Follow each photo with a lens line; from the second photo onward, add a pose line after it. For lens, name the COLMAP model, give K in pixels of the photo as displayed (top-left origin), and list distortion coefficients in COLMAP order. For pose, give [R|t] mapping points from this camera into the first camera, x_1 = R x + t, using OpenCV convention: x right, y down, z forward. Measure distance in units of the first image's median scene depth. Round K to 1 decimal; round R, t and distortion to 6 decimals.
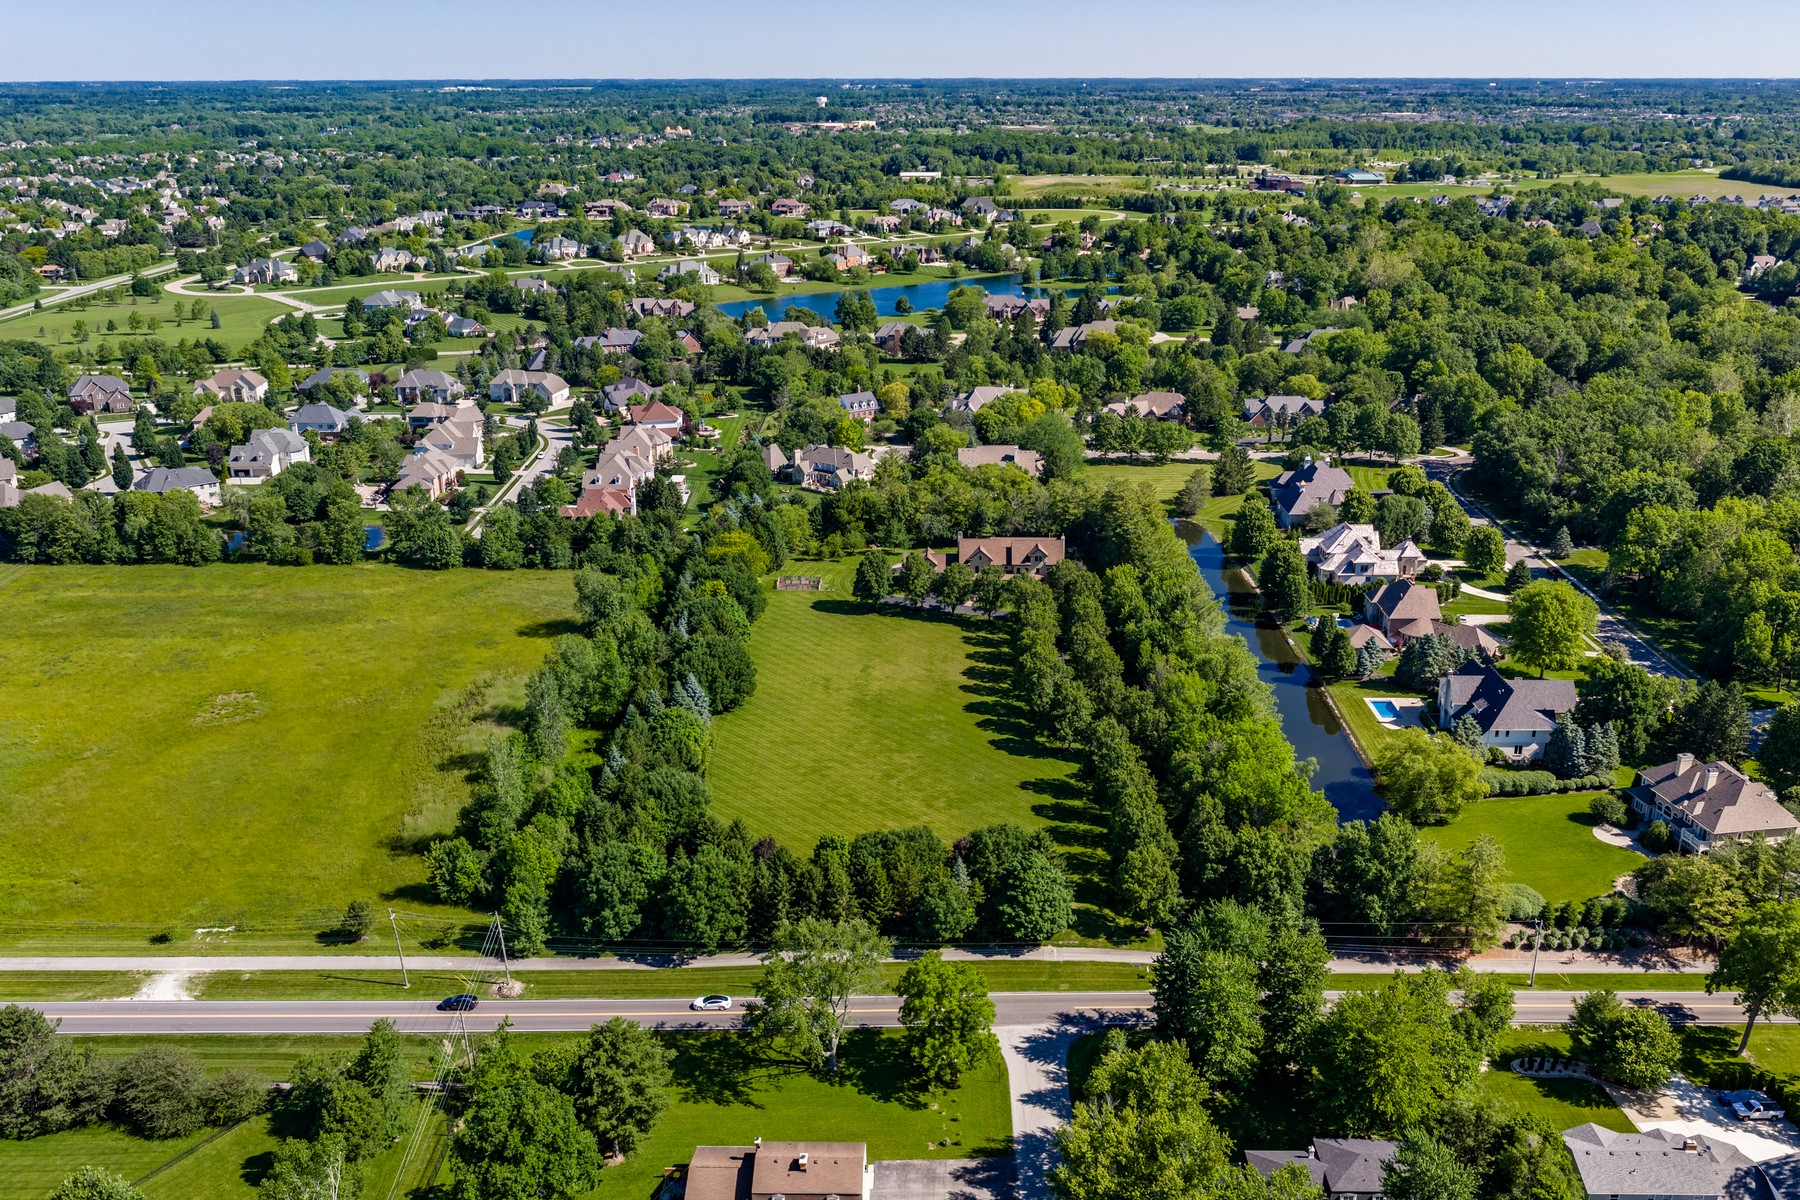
lens RADIAL K [[1512.3, 0, 900.0], [0, 1512.3, 600.0], [0, 0, 1]] dist [0.014519, -0.026586]
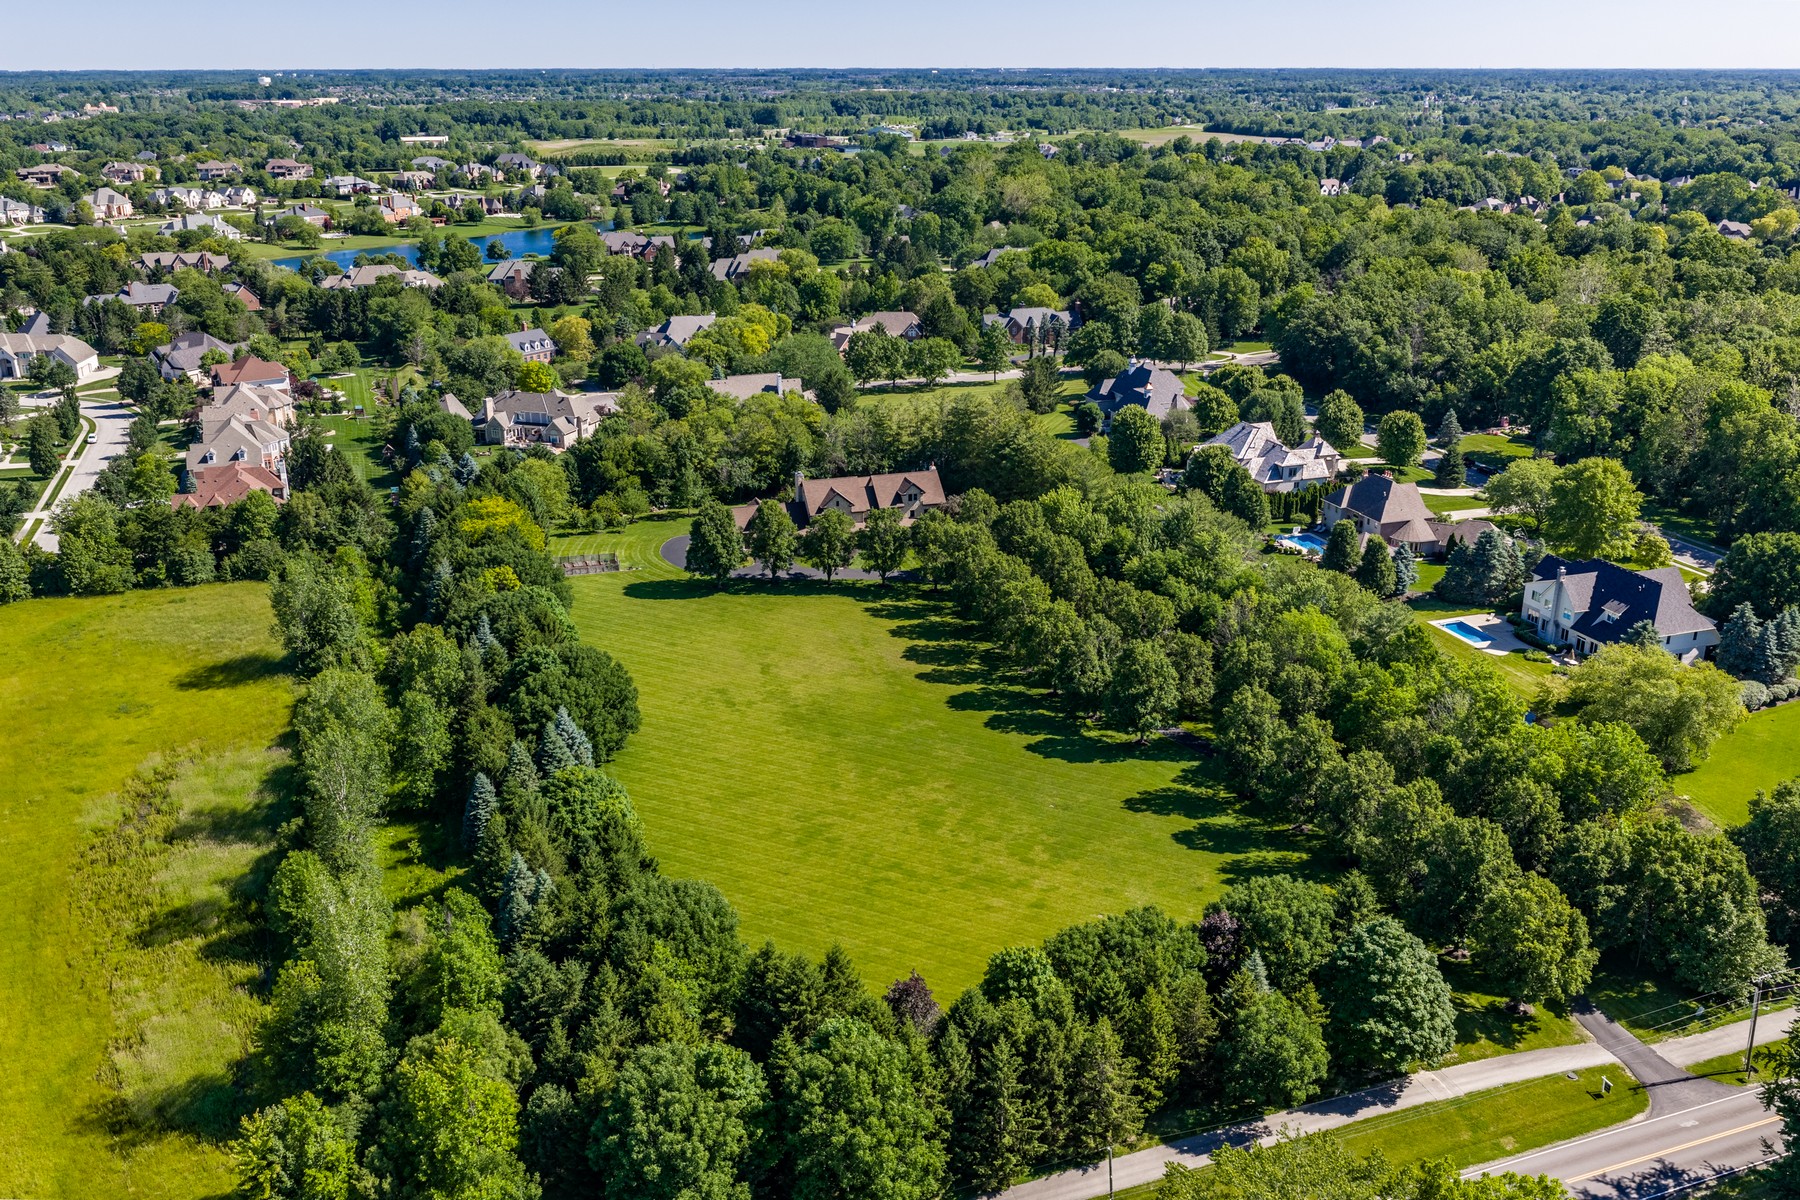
lens RADIAL K [[1512.3, 0, 900.0], [0, 1512.3, 600.0], [0, 0, 1]] dist [0.014519, -0.026586]
pose [[0.942202, -0.112895, 0.315452, -0.117263], [0.111866, 0.993492, 0.021427, 0.004803], [-0.315818, 0.015100, 0.948699, 0.227382]]
